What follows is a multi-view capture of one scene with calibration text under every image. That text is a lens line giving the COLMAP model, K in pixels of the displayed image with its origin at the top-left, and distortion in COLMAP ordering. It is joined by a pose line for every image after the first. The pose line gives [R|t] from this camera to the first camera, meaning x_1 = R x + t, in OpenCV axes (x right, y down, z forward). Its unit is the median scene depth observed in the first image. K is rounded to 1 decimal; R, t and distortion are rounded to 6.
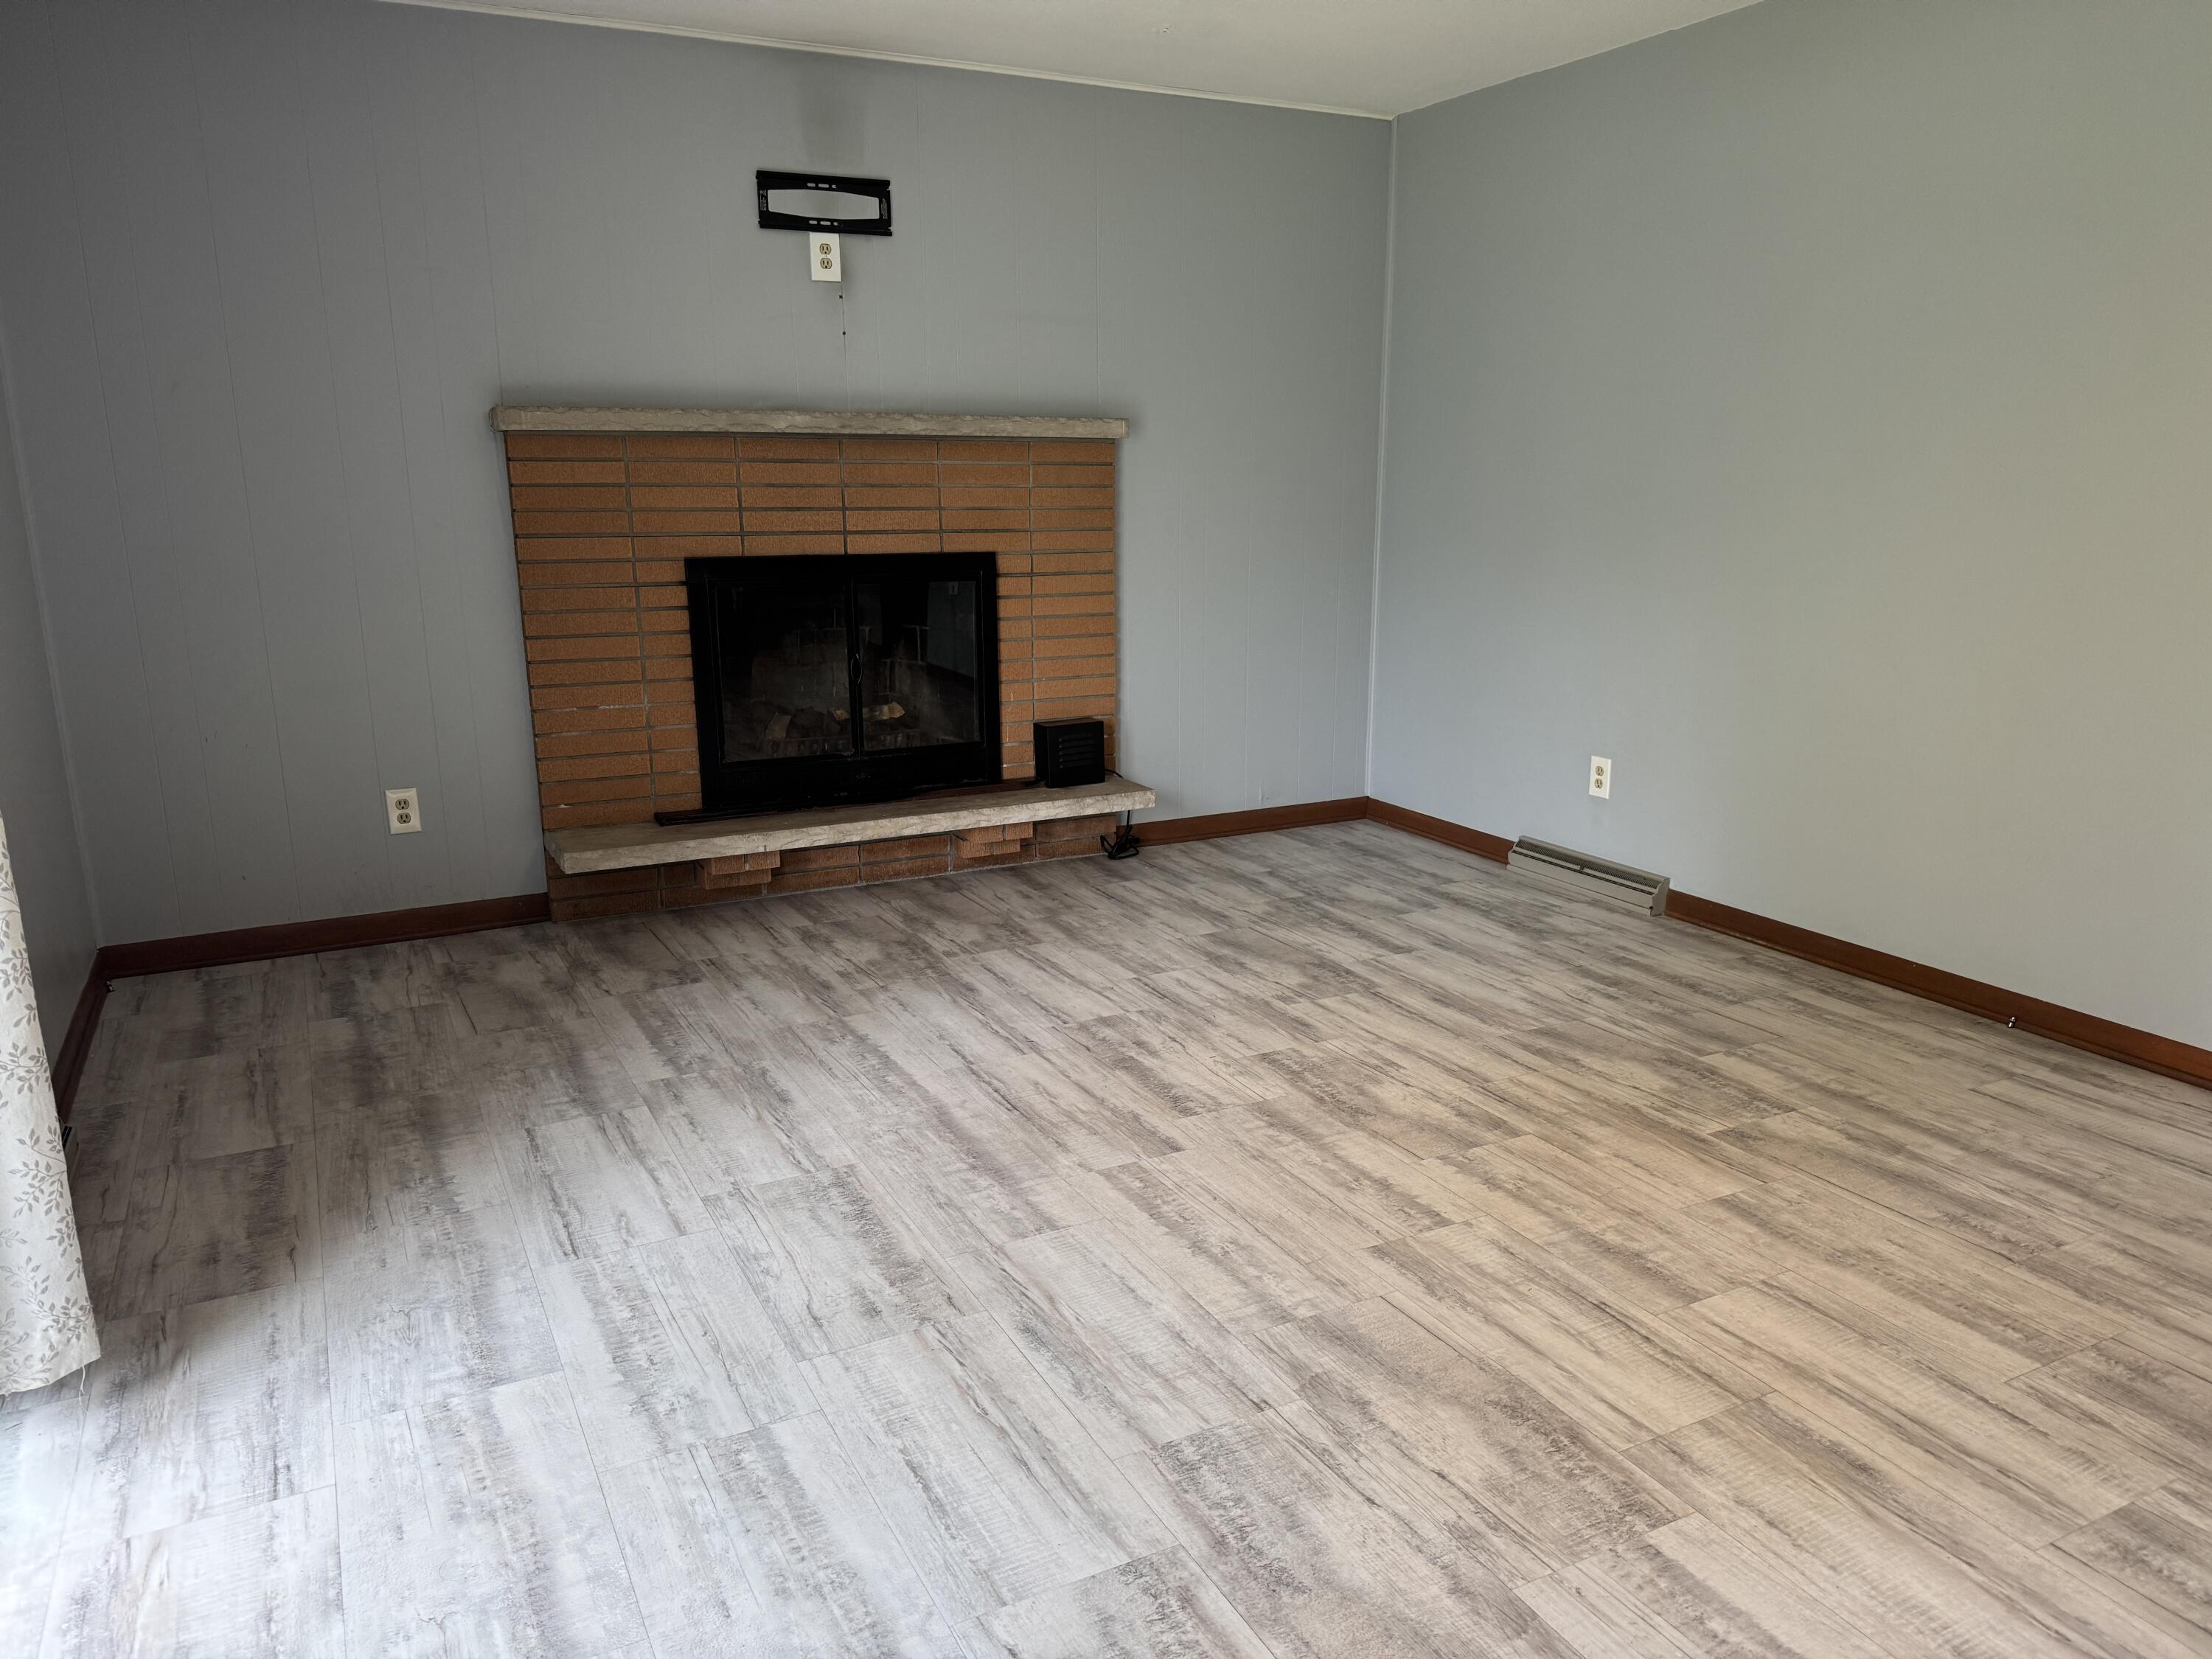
lens RADIAL K [[1530.8, 0, 1110.2], [0, 1530.8, 846.0], [0, 0, 1]] dist [0.098432, -0.150169]
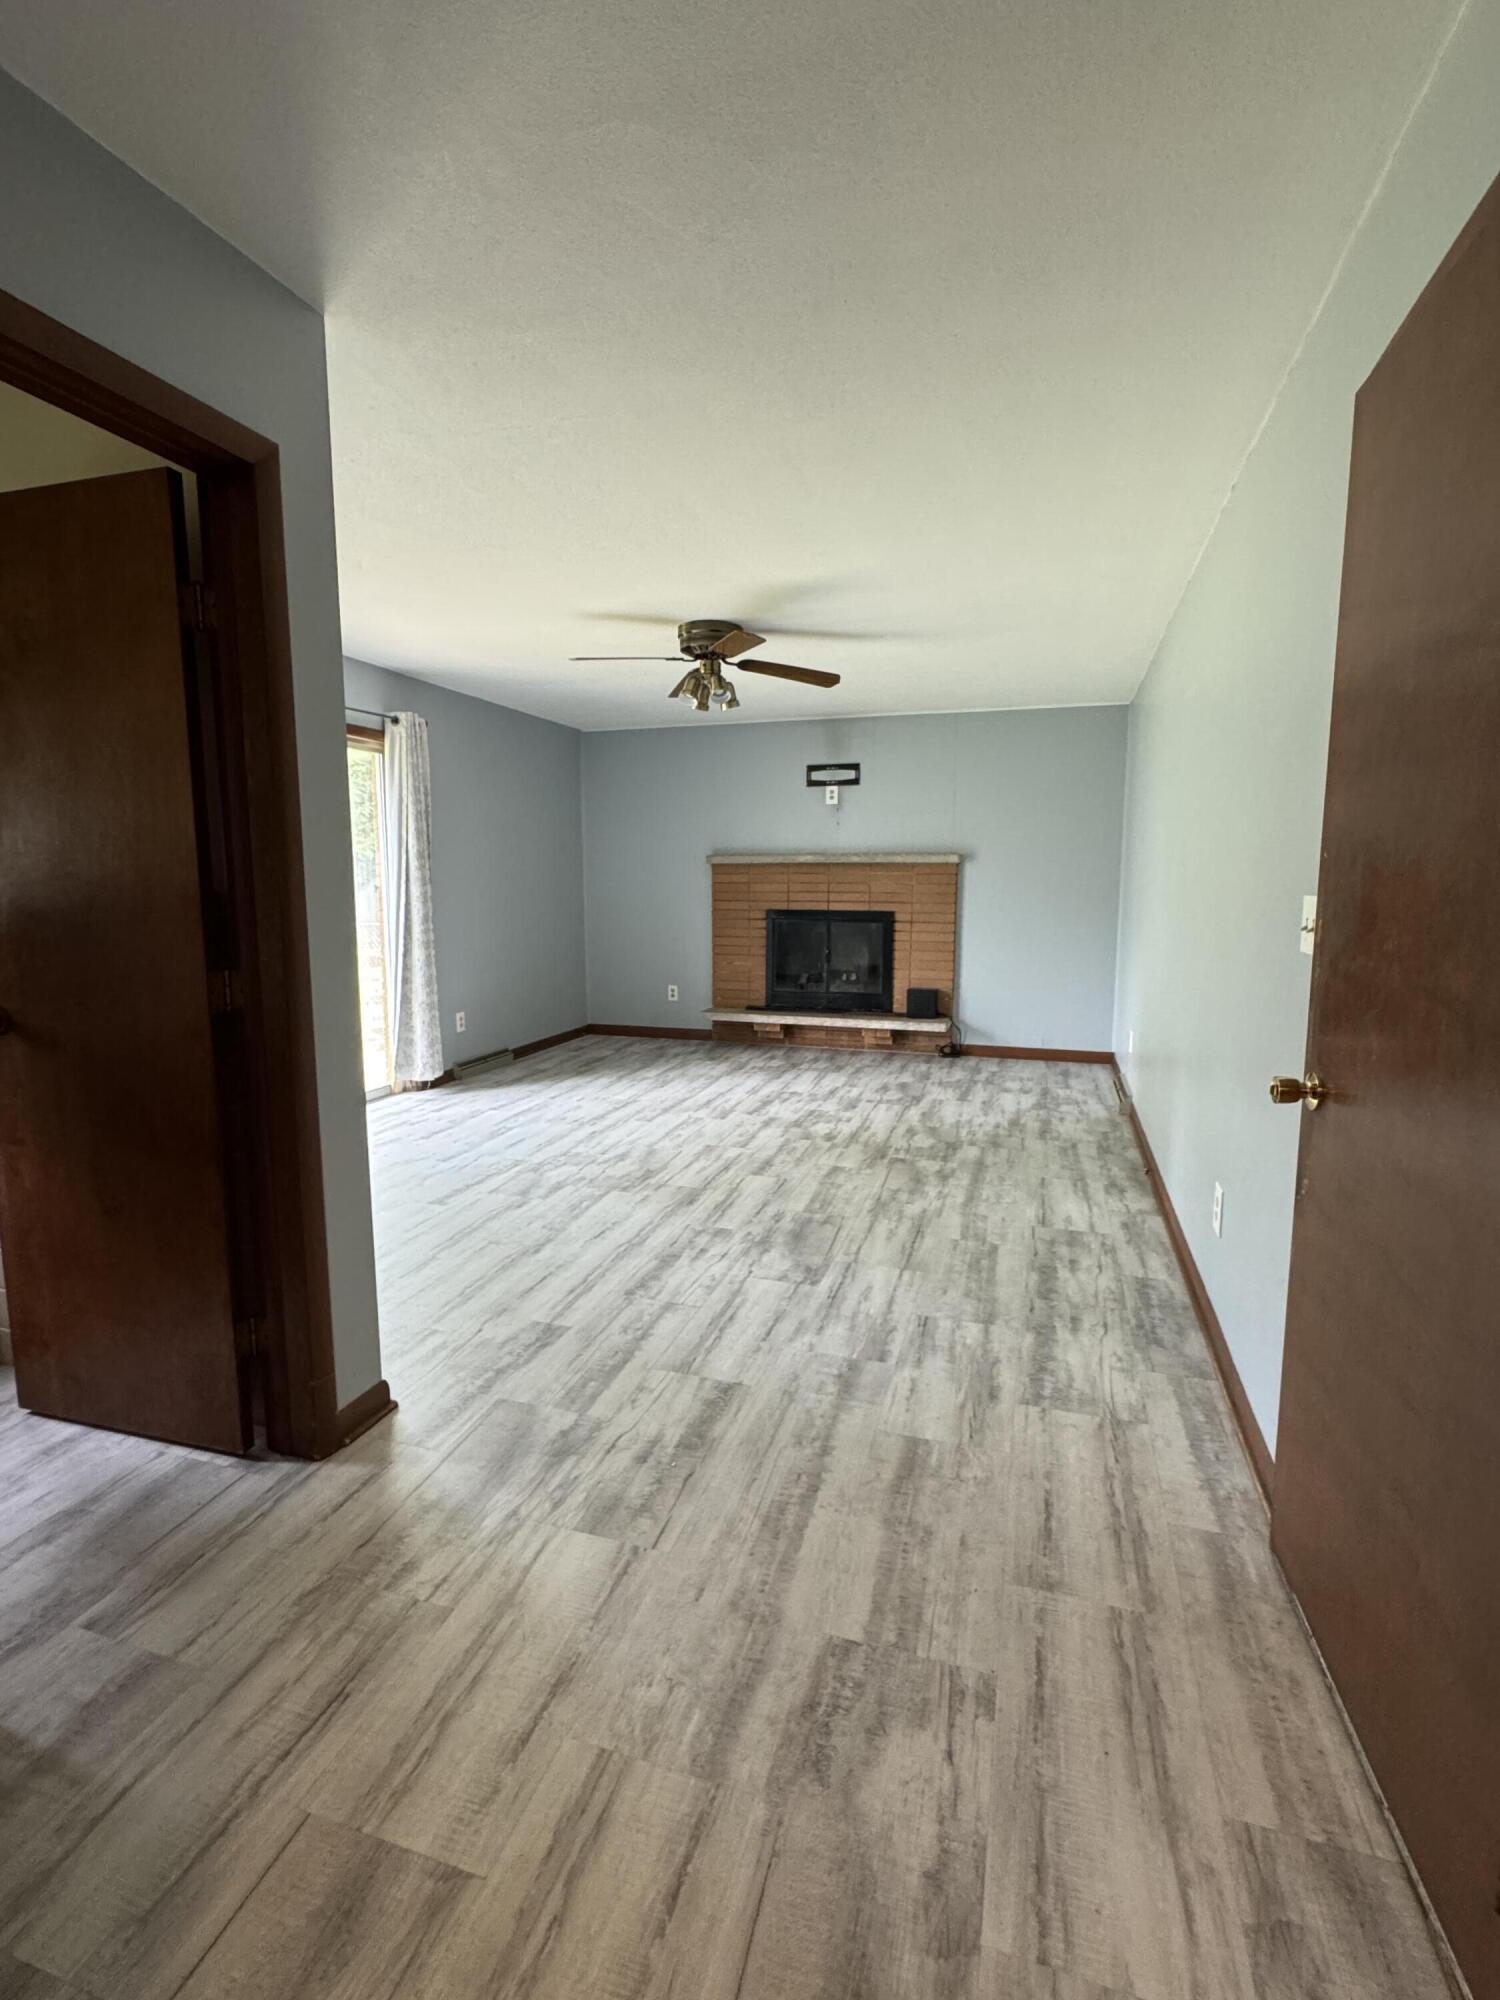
lens RADIAL K [[922.5, 0, 750.0], [0, 922.5, 1000.0], [0, 0, 1]] dist [0.000255, -0.000020]
pose [[0.704643, 0.095115, -0.703158, 0.955790], [-0.171578, 0.984407, -0.038782, 0.035382], [0.688505, 0.147974, 0.709975, -0.128593]]
